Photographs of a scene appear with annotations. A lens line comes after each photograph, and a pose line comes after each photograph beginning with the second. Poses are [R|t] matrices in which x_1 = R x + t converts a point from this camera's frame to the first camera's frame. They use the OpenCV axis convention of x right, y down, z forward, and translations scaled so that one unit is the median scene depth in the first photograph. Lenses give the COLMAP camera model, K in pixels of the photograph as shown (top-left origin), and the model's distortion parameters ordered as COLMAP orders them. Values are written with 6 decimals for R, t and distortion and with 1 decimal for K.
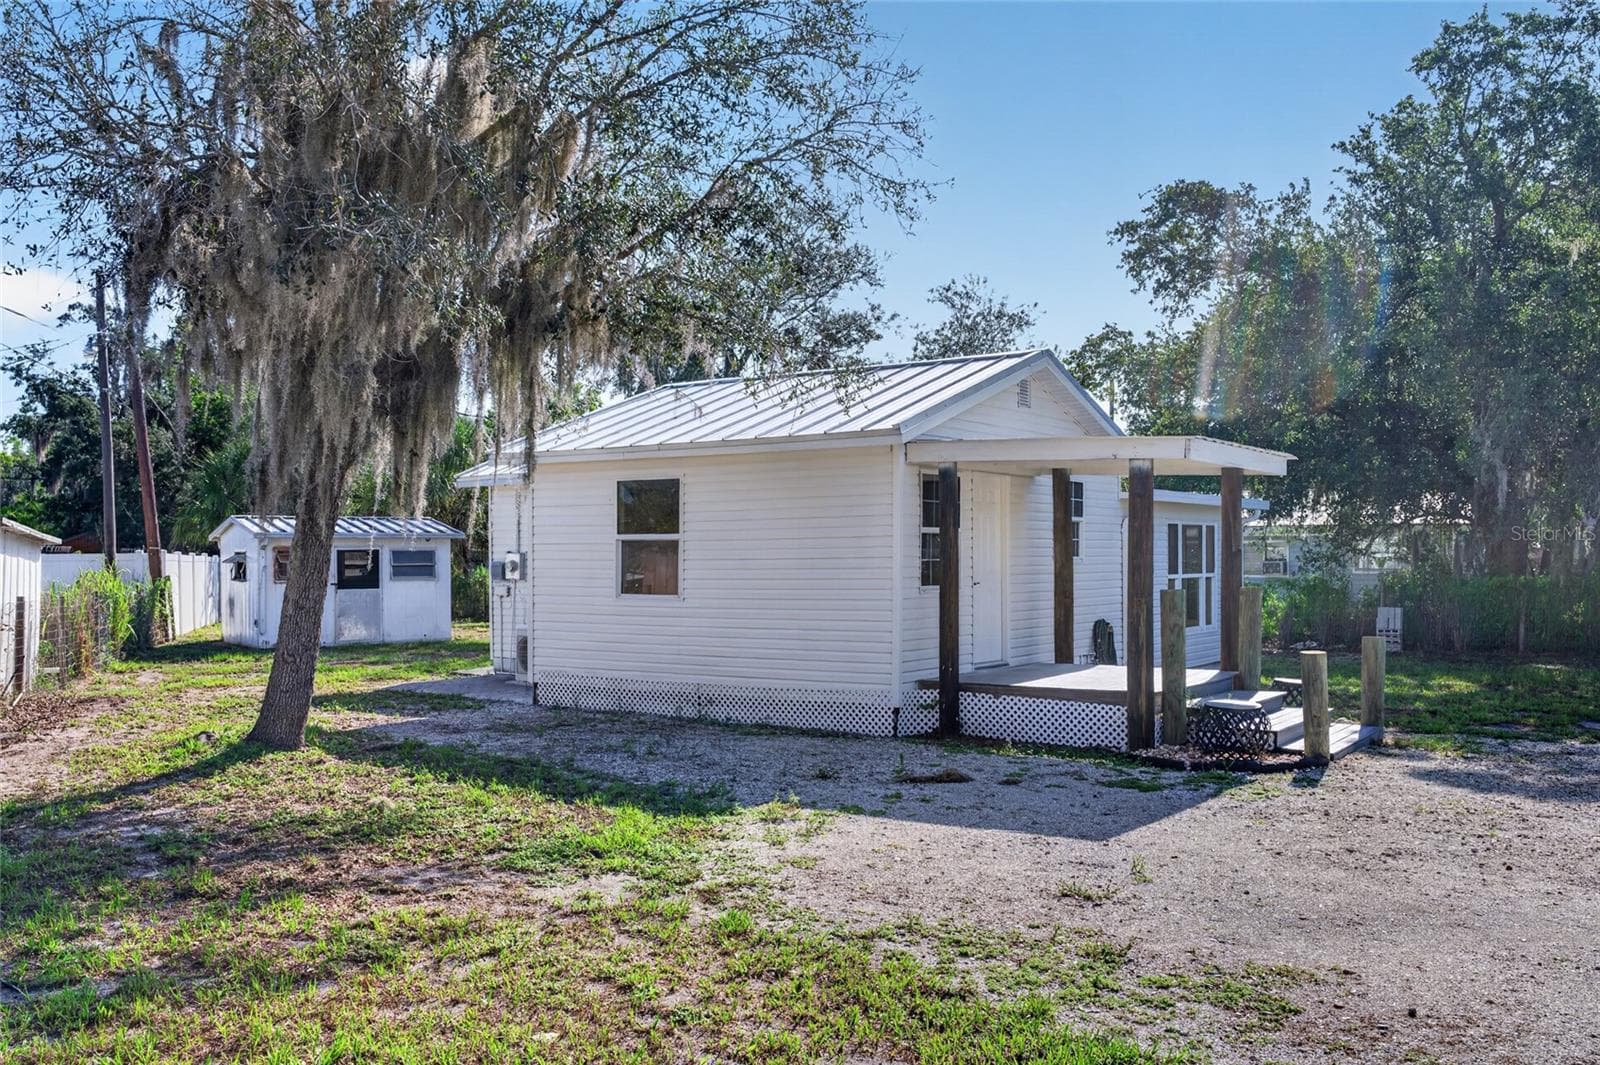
lens RADIAL K [[1371.4, 0, 804.0], [0, 1371.4, 560.6], [0, 0, 1]] dist [-0.004778, -0.005859]
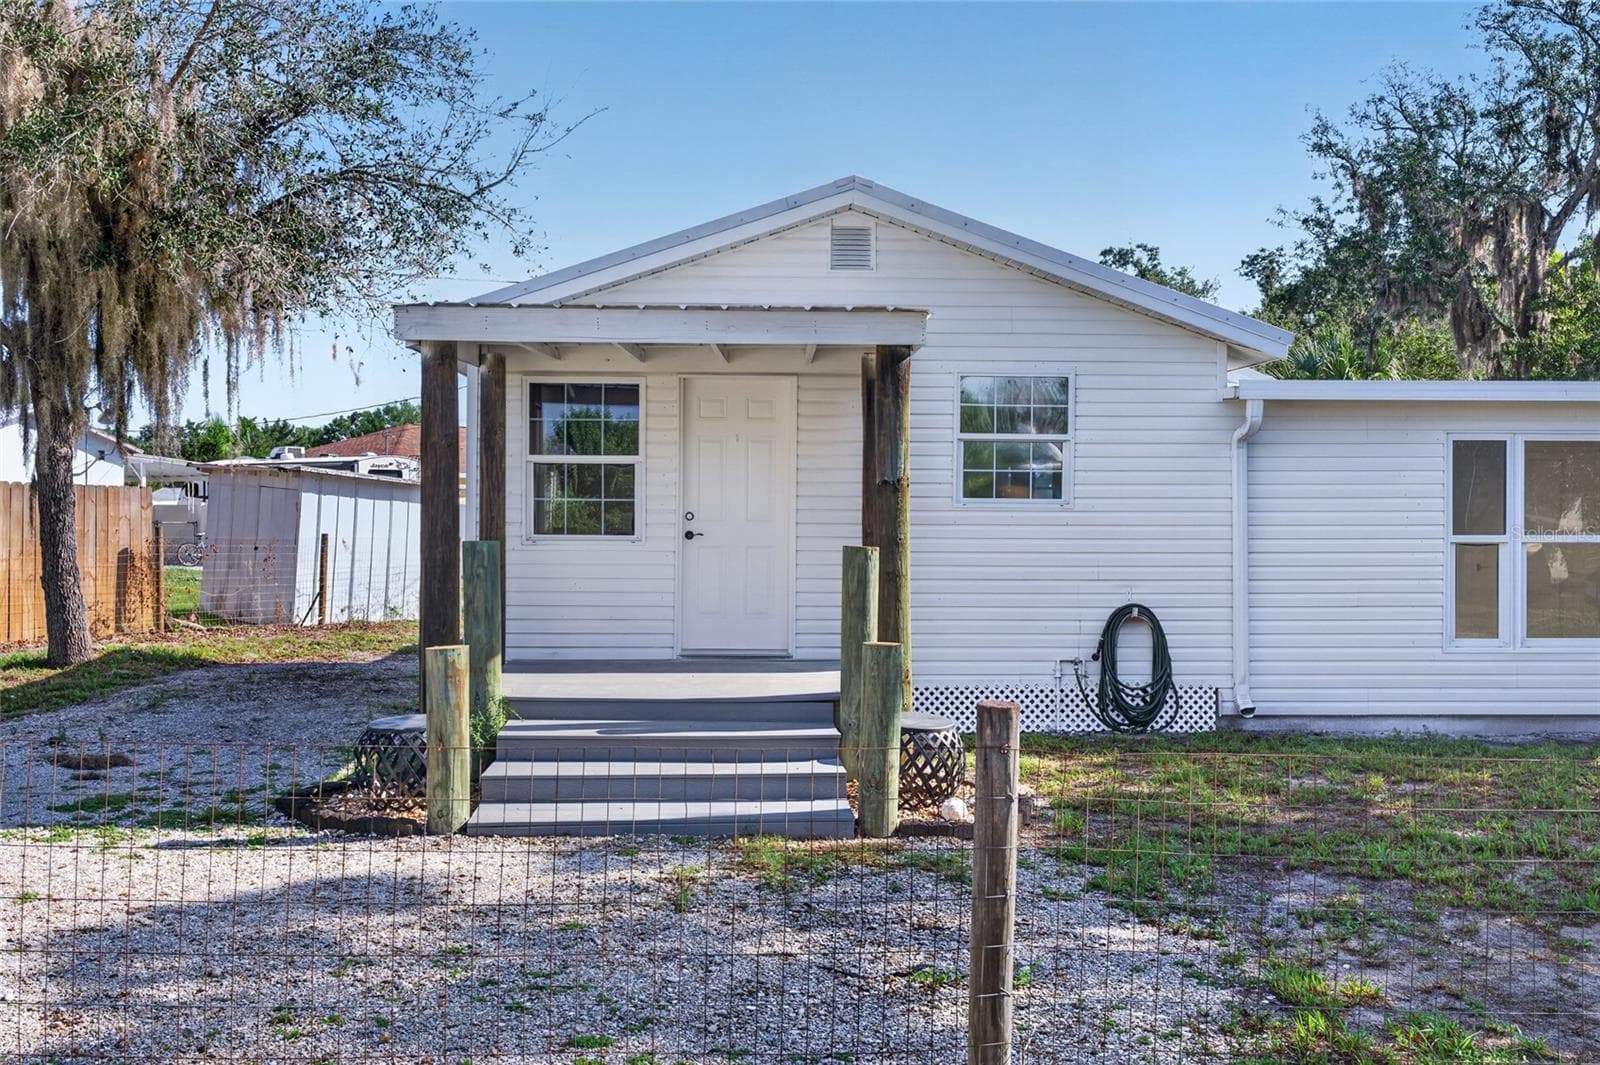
lens RADIAL K [[1567.9, 0, 800.0], [0, 1567.9, 532.5], [0, 0, 1]] dist [-0.004655, 0.024878]
pose [[0.606740, 0.015476, -0.794750, 0.514516], [-0.010371, 0.999879, 0.011552, 0.003812], [0.794833, 0.001233, 0.606827, 0.365321]]
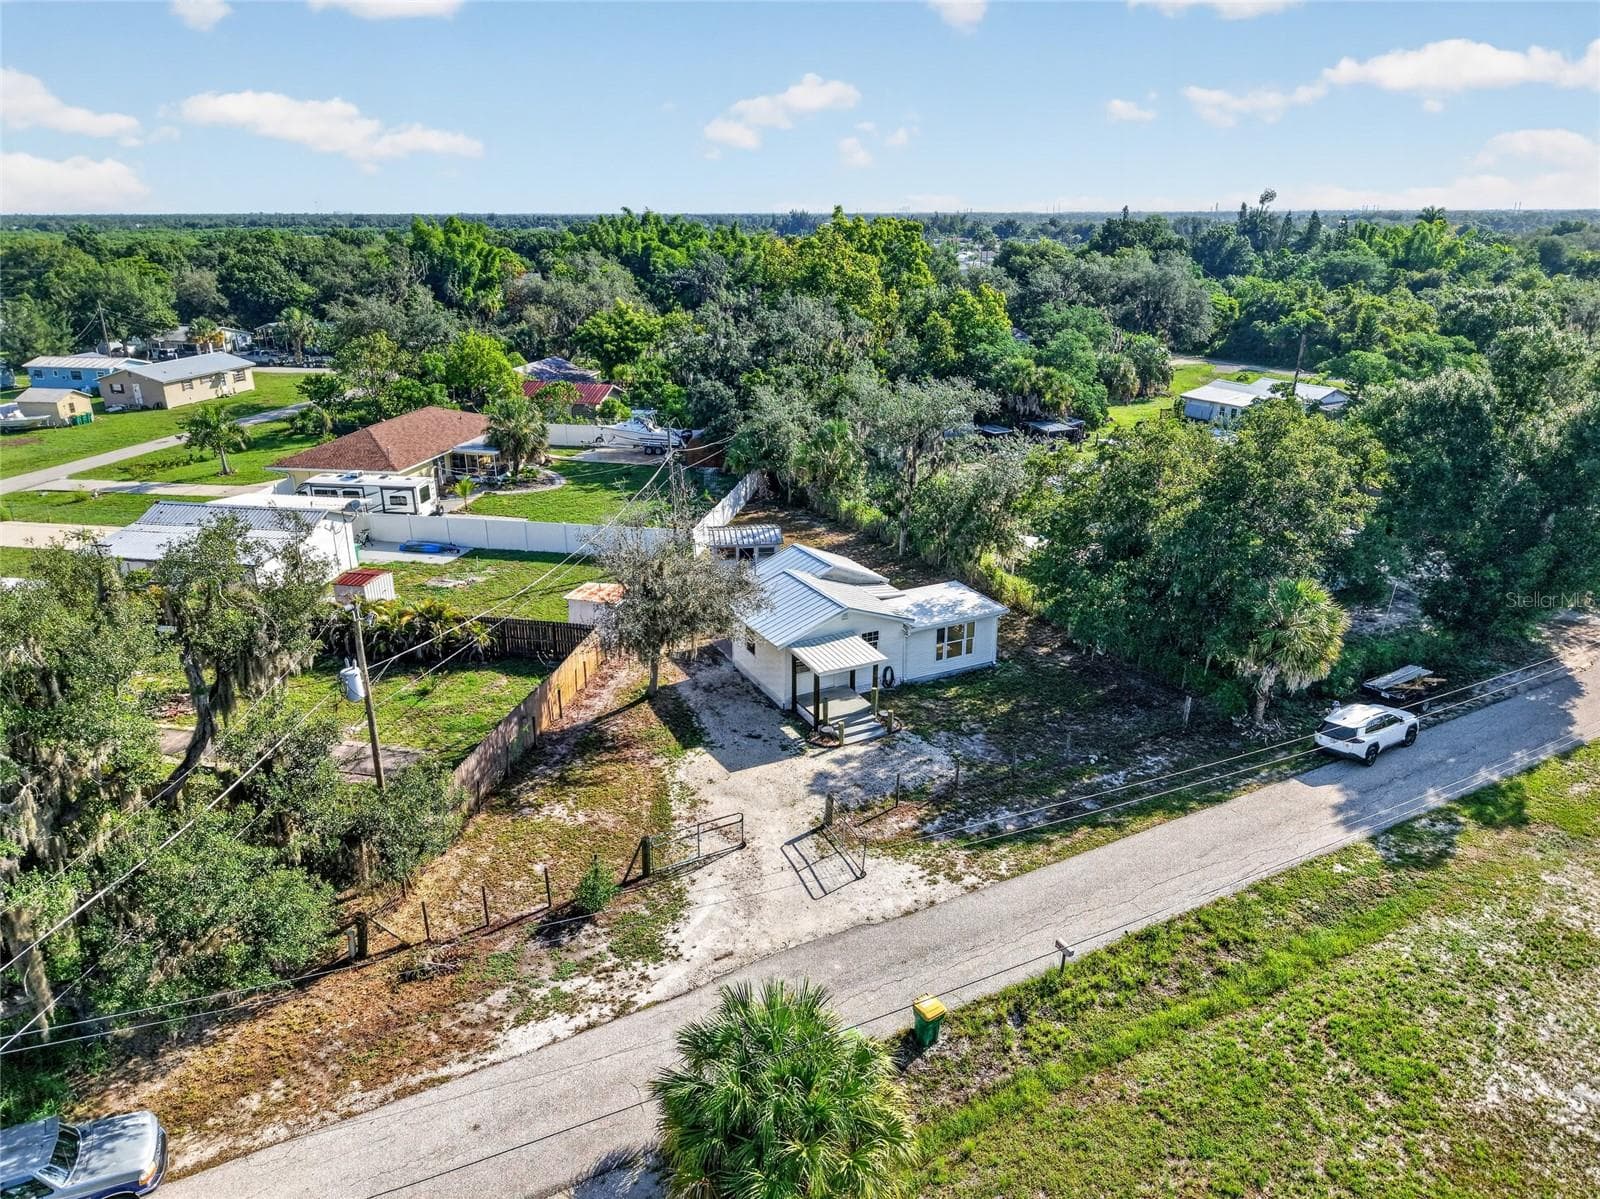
lens RADIAL K [[1072.7, 0, 801.1], [0, 1072.7, 608.4], [0, 0, 1]] dist [0.029042, -0.036010]
pose [[0.888637, 0.164204, -0.428208, 0.863869], [-0.007004, 0.938454, 0.345333, -0.760551], [0.458558, -0.303876, 0.835095, -0.947338]]
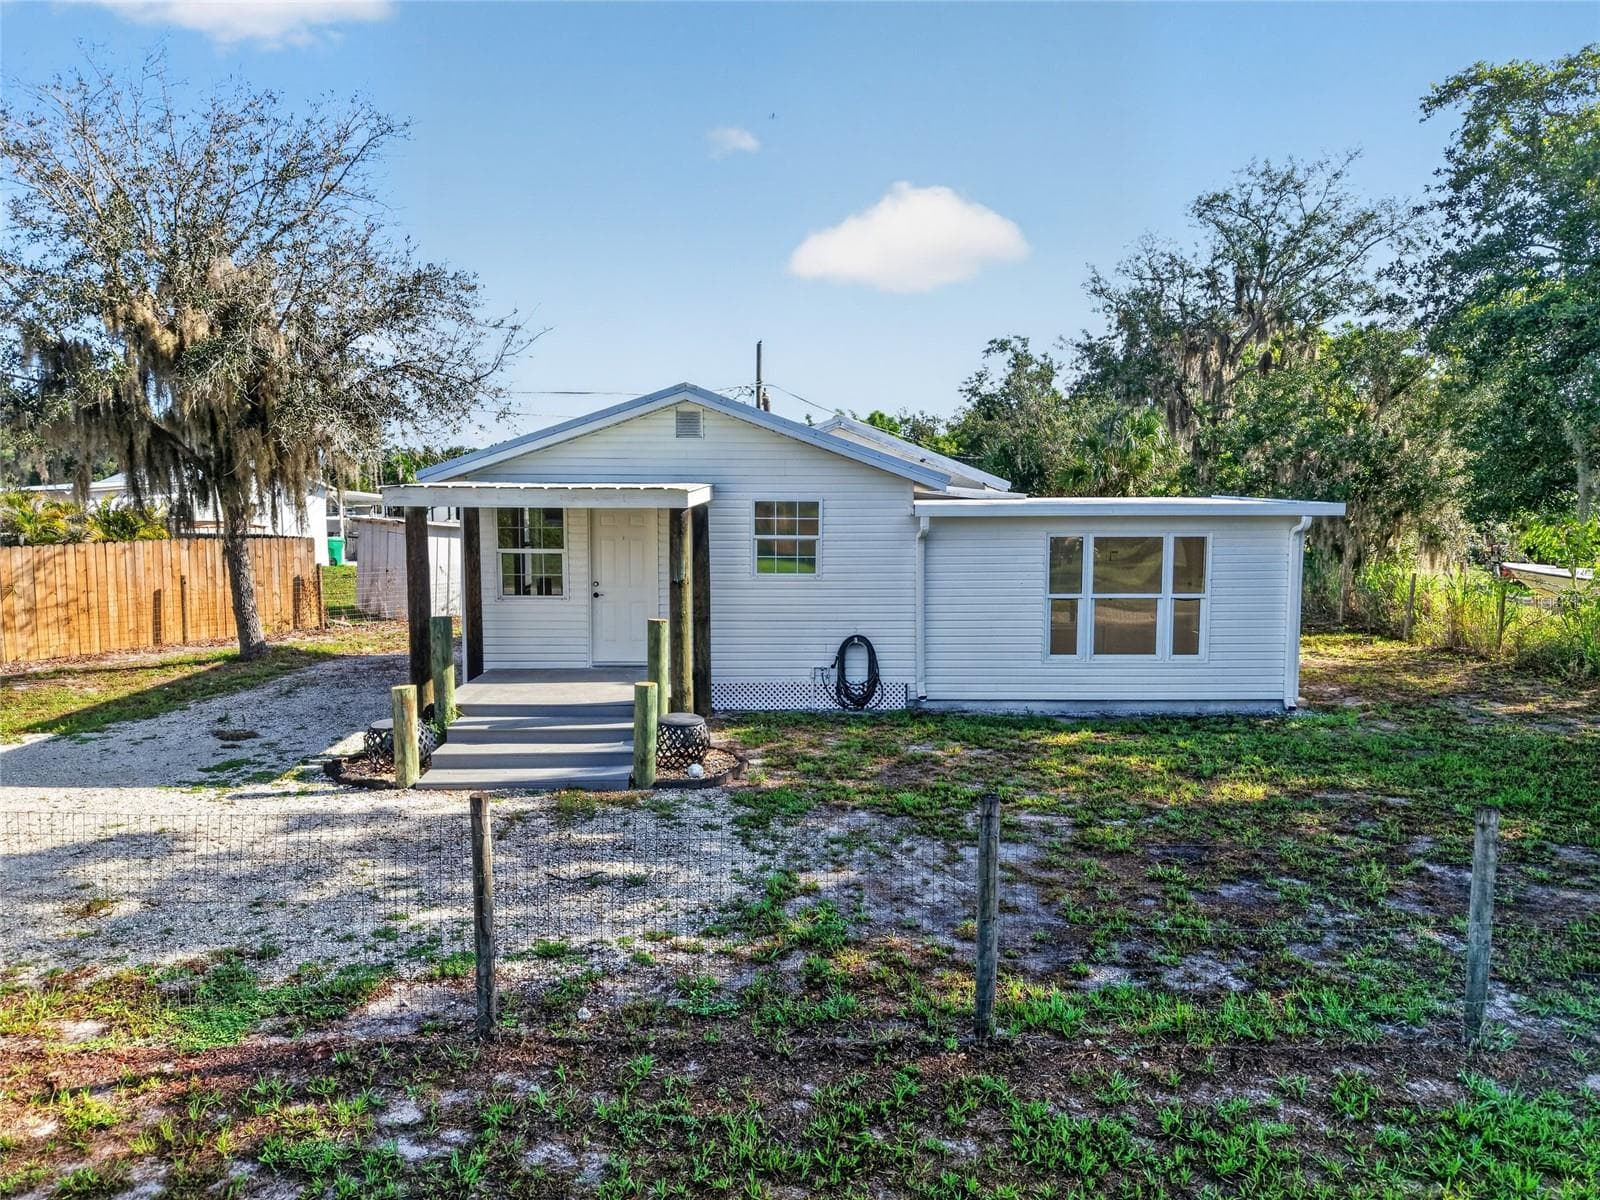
lens RADIAL K [[1072.7, 0, 801.1], [0, 1072.7, 608.9], [0, 0, 1]] dist [0.029042, -0.036010]
pose [[0.590603, 0.084394, -0.802537, 0.633517], [-0.007753, 0.995064, 0.098935, -0.041905], [0.806925, -0.052209, 0.588341, 0.389166]]
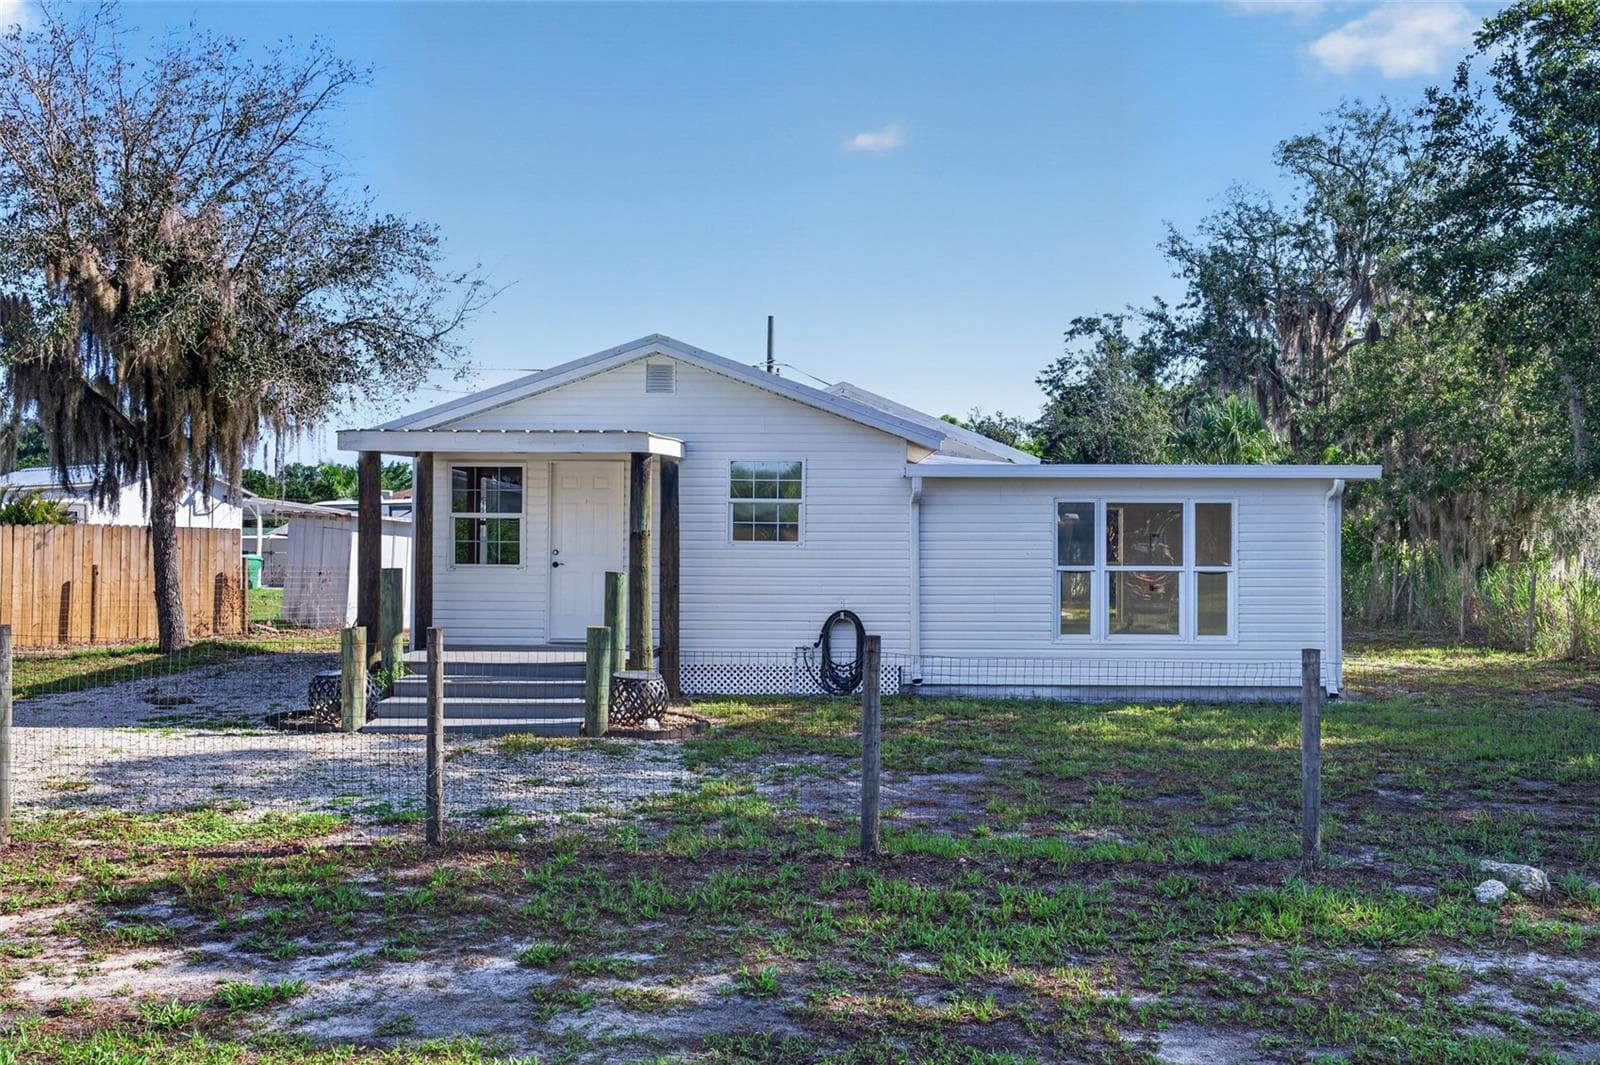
lens RADIAL K [[1450.5, 0, 800.0], [0, 1450.5, 532.5], [0, 0, 1]] dist [-0.000836, 0.018048]
pose [[0.560830, 0.000512, -0.827931, 0.765019], [-0.011334, 0.999911, -0.007059, -0.001513], [0.827853, 0.013343, 0.560786, 0.338274]]
